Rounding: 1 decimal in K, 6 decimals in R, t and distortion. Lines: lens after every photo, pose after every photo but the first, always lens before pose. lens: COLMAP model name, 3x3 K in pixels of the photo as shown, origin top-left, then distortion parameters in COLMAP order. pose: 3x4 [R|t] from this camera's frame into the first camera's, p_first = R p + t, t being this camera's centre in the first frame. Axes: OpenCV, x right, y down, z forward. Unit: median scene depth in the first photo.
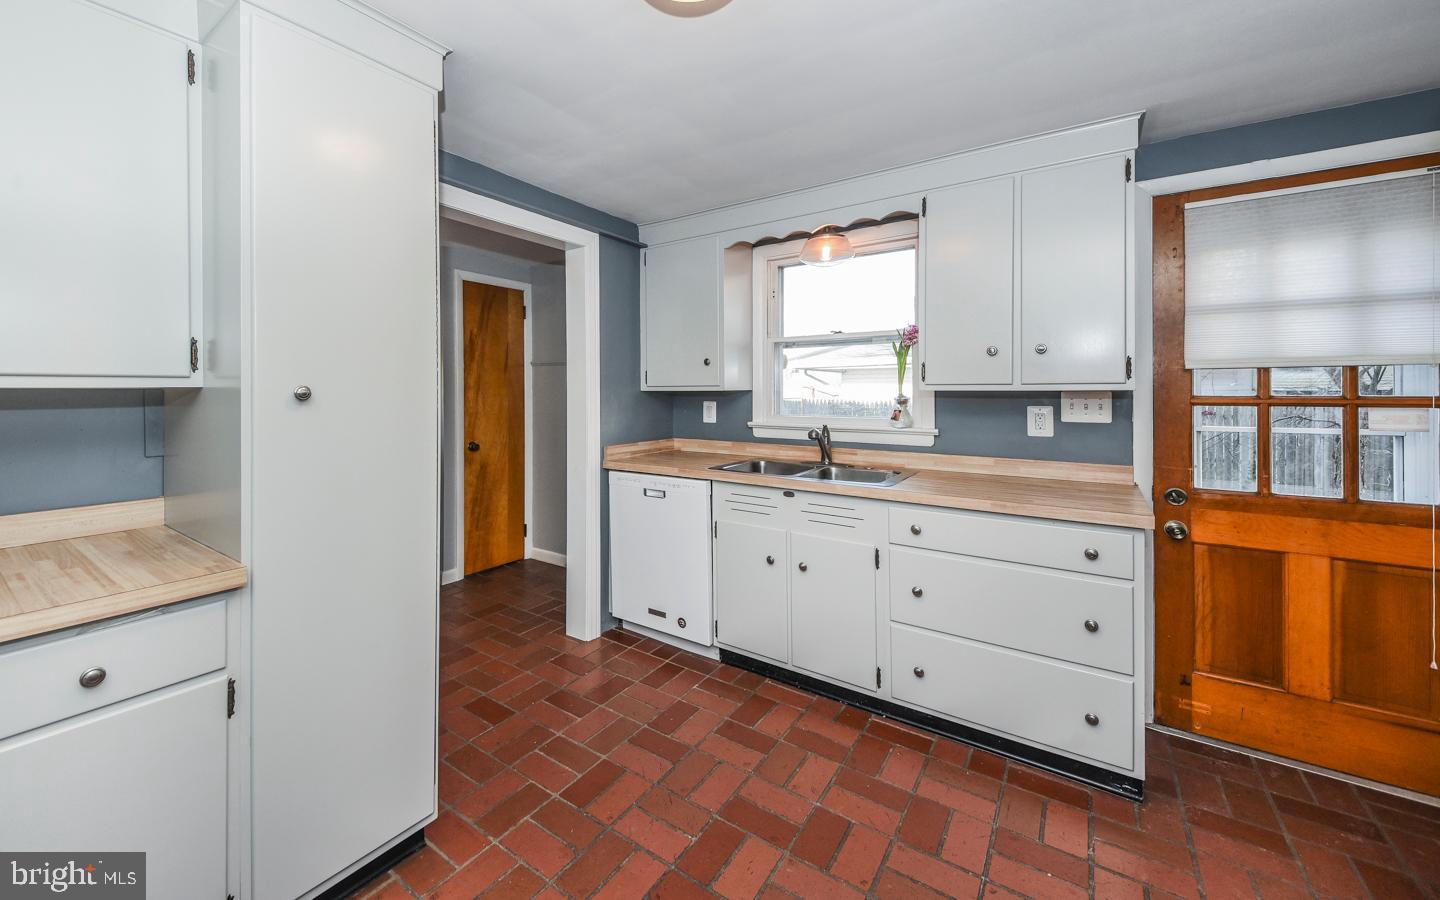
lens RADIAL K [[549.7, 0, 718.2], [0, 549.7, 397.5], [0, 0, 1]] dist [0.000345, -0.000088]
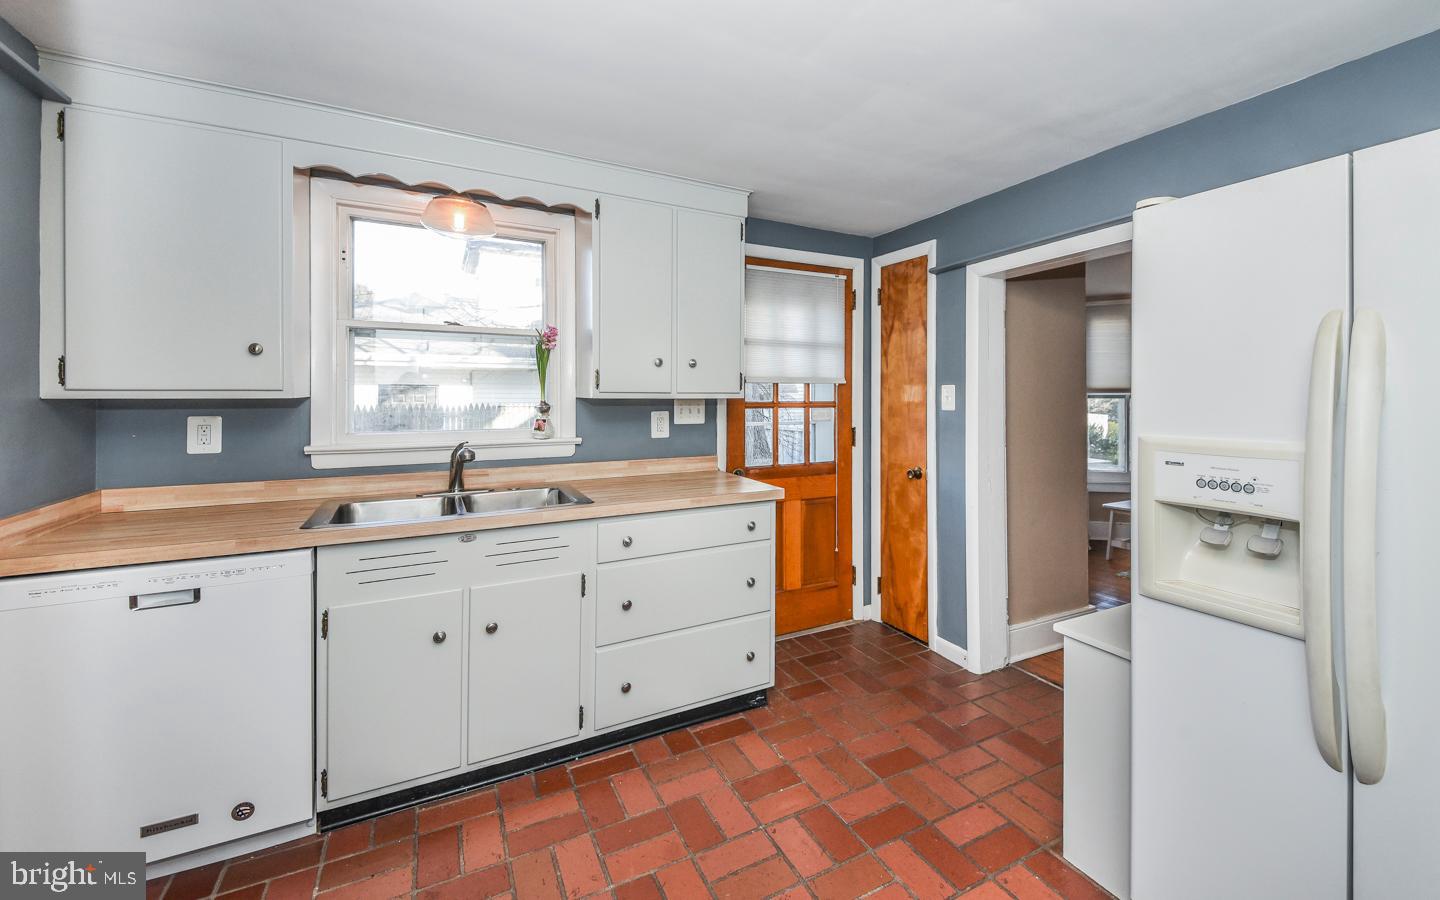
lens RADIAL K [[575.6, 0, 717.1], [0, 575.6, 402.4], [0, 0, 1]] dist [0.065552, -0.029900]
pose [[0.483322, -0.015634, 0.875303, -0.412403], [0.000941, 0.999849, 0.017339, -0.024360], [-0.875442, -0.007556, 0.483264, 0.318662]]
